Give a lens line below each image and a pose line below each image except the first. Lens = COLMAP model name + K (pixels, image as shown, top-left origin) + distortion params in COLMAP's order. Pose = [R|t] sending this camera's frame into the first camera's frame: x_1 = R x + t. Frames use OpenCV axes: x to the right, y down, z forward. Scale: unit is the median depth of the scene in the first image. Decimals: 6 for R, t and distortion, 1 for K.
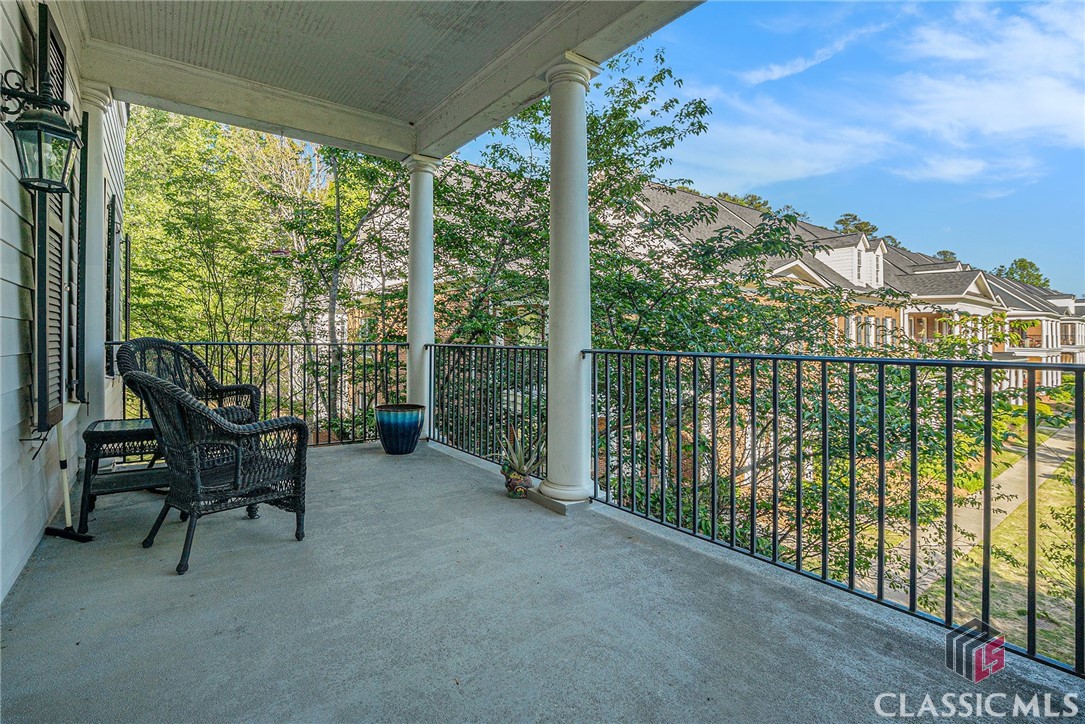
lens RADIAL K [[534.8, 0, 534.6], [0, 534.8, 347.6], [0, 0, 1]] dist [-0.021754, 0.000448]
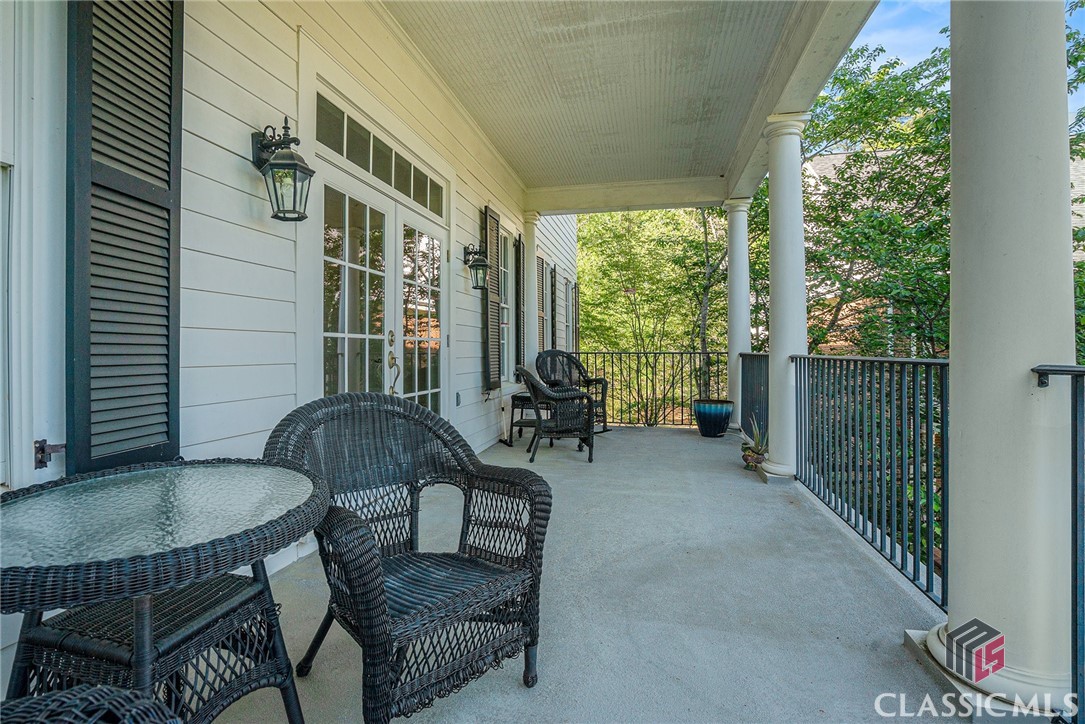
lens RADIAL K [[520.2, 0, 531.3], [0, 520.2, 360.8], [0, 0, 1]] dist [-0.036792, 0.020066]
pose [[0.661843, 0.003628, -0.749633, 0.389373], [-0.001163, 0.999992, 0.003814, 0.010421], [0.749641, -0.001653, 0.661842, -0.145461]]
